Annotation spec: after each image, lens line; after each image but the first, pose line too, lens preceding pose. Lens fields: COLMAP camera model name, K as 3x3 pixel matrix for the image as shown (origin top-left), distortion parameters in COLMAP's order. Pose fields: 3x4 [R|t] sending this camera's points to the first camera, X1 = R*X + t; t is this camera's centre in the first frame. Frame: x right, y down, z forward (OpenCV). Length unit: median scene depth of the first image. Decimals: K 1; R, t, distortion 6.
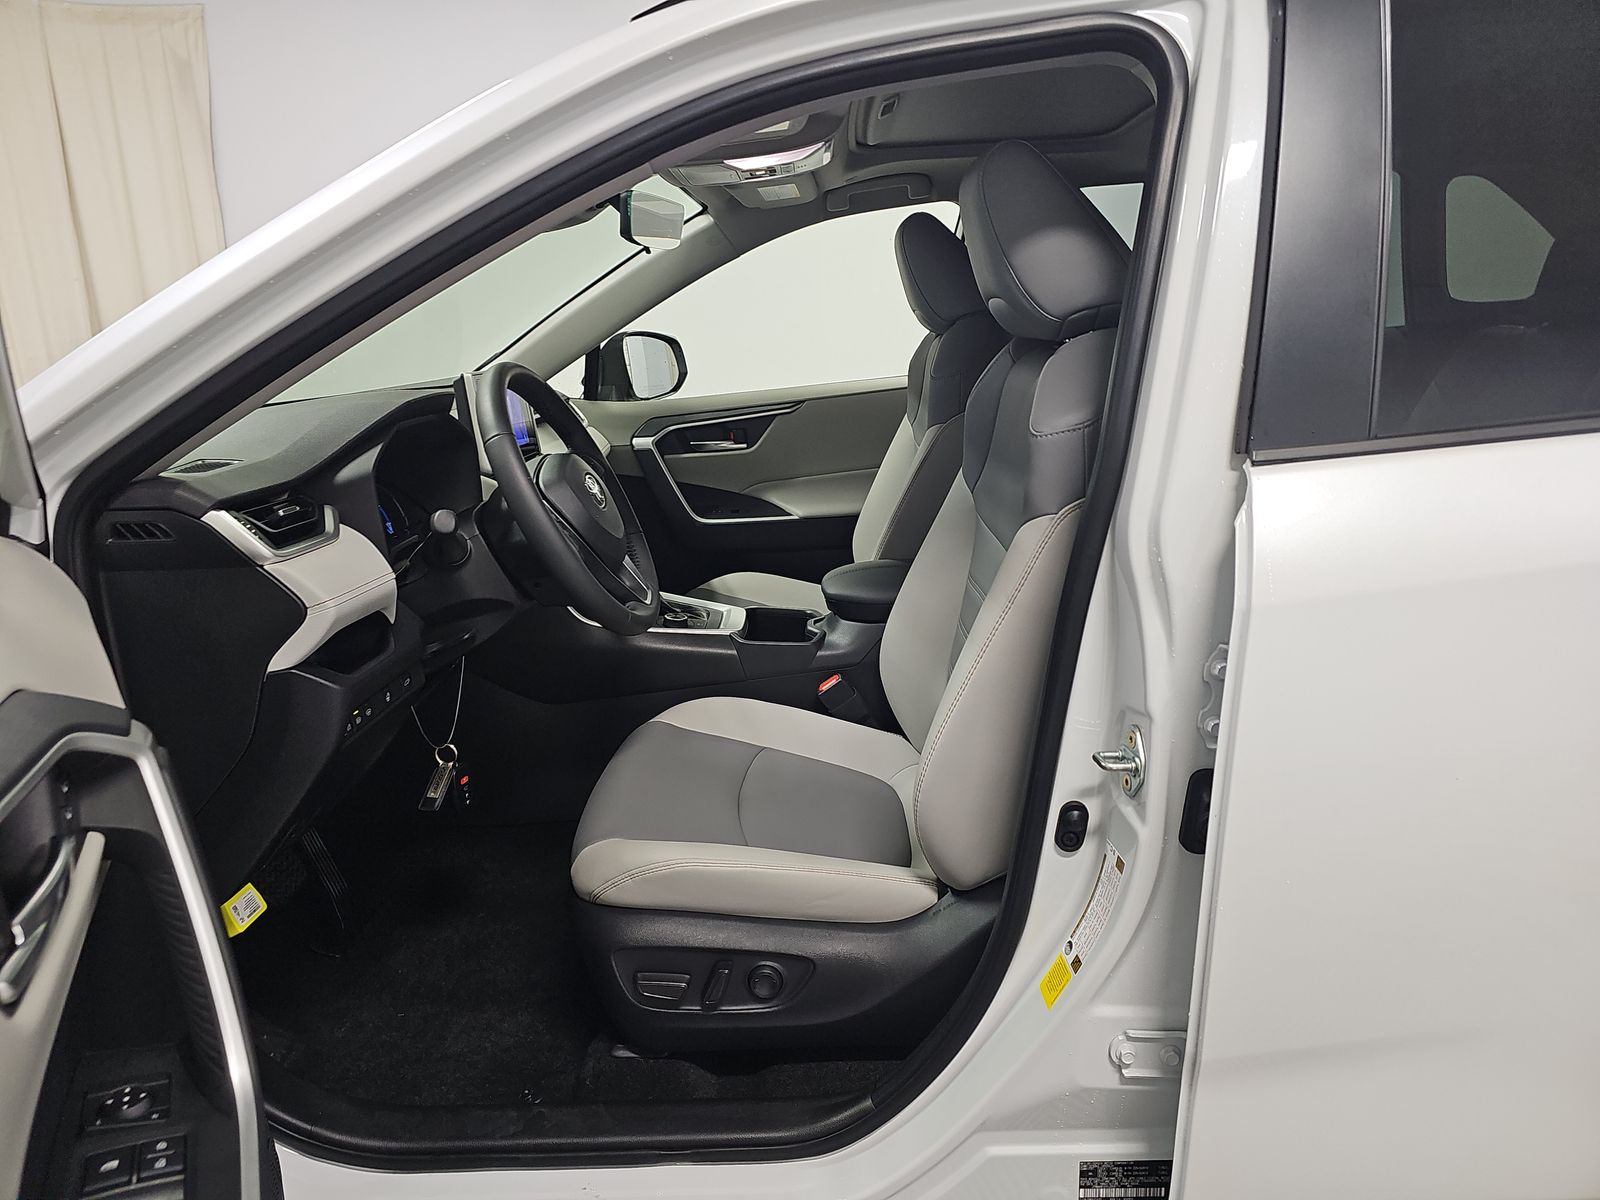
lens RADIAL K [[1069.3, 0, 822.9], [0, 1069.3, 615.0], [0, 0, 1]] dist [0.052232, -0.027473]
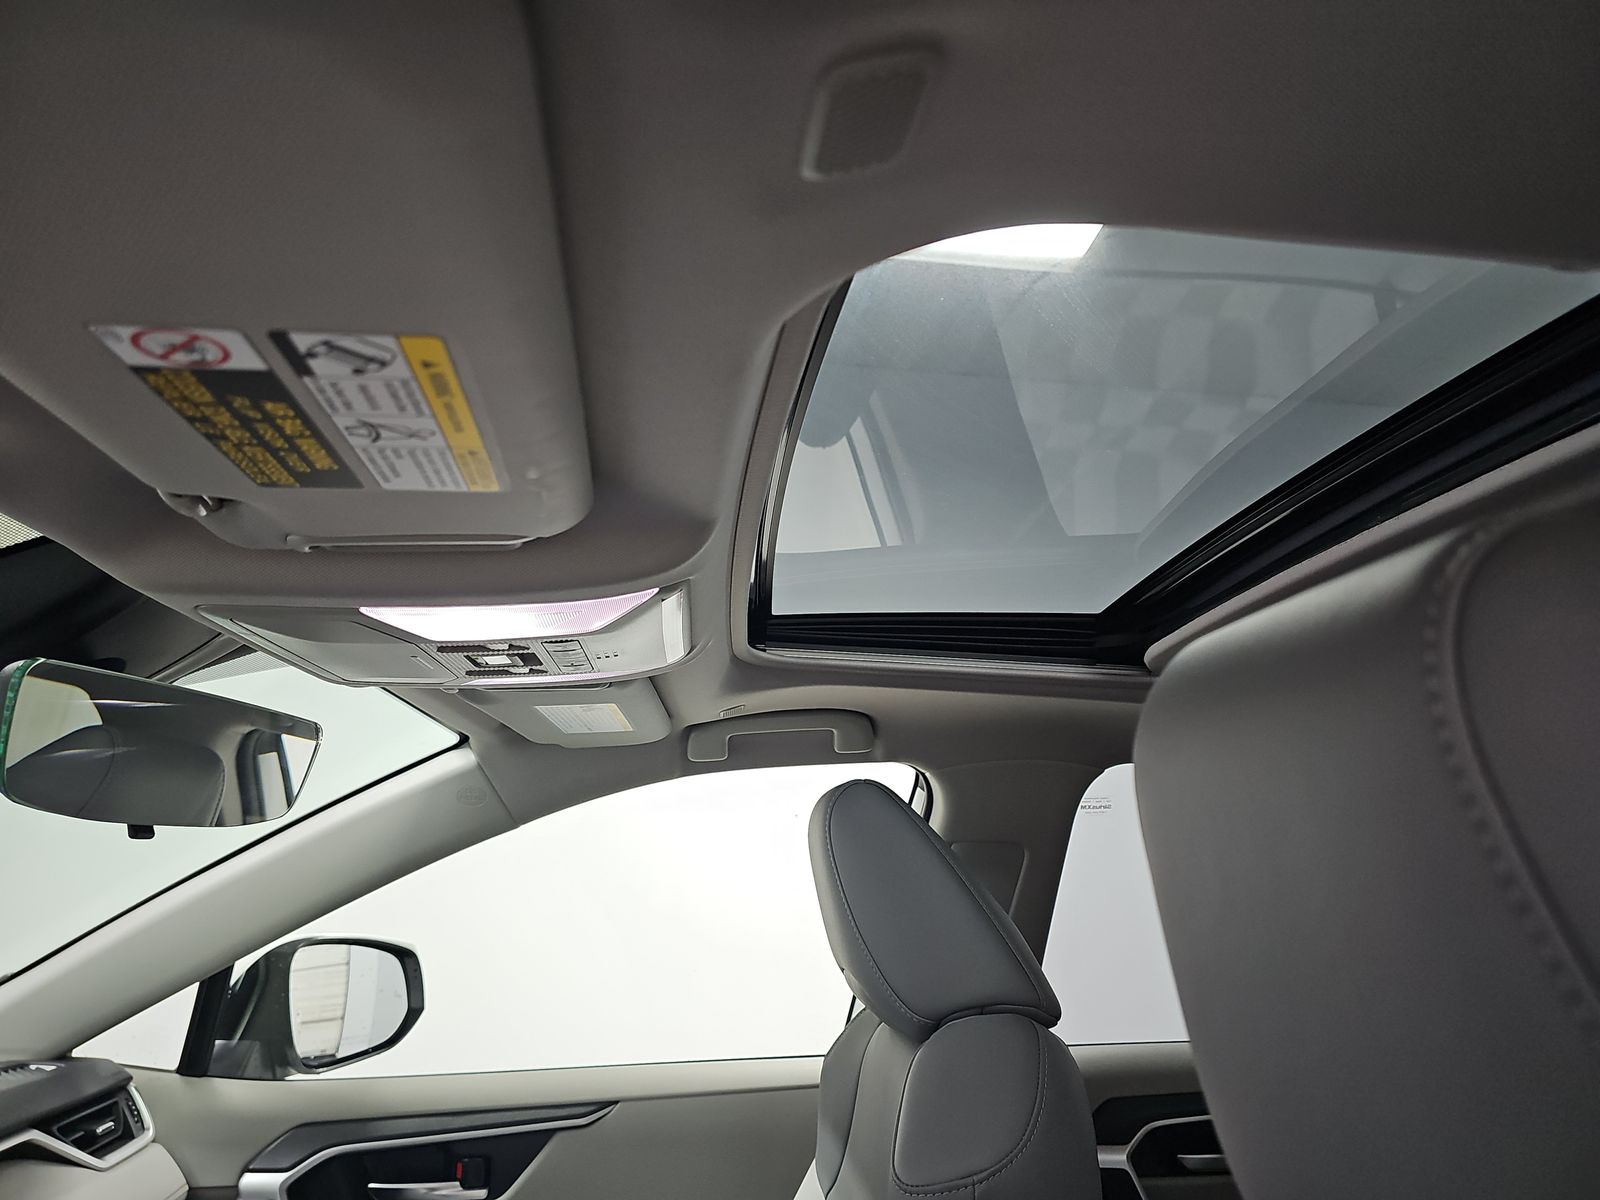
lens RADIAL K [[1069.3, 0, 802.5], [0, 1069.3, 602.2], [0, 0, 1]] dist [0.052232, -0.027473]
pose [[0.993473, 0.089485, 0.070730, 0.014949], [-0.044372, 0.874455, -0.483074, -0.178140], [-0.105079, 0.476782, 0.872718, 0.462747]]
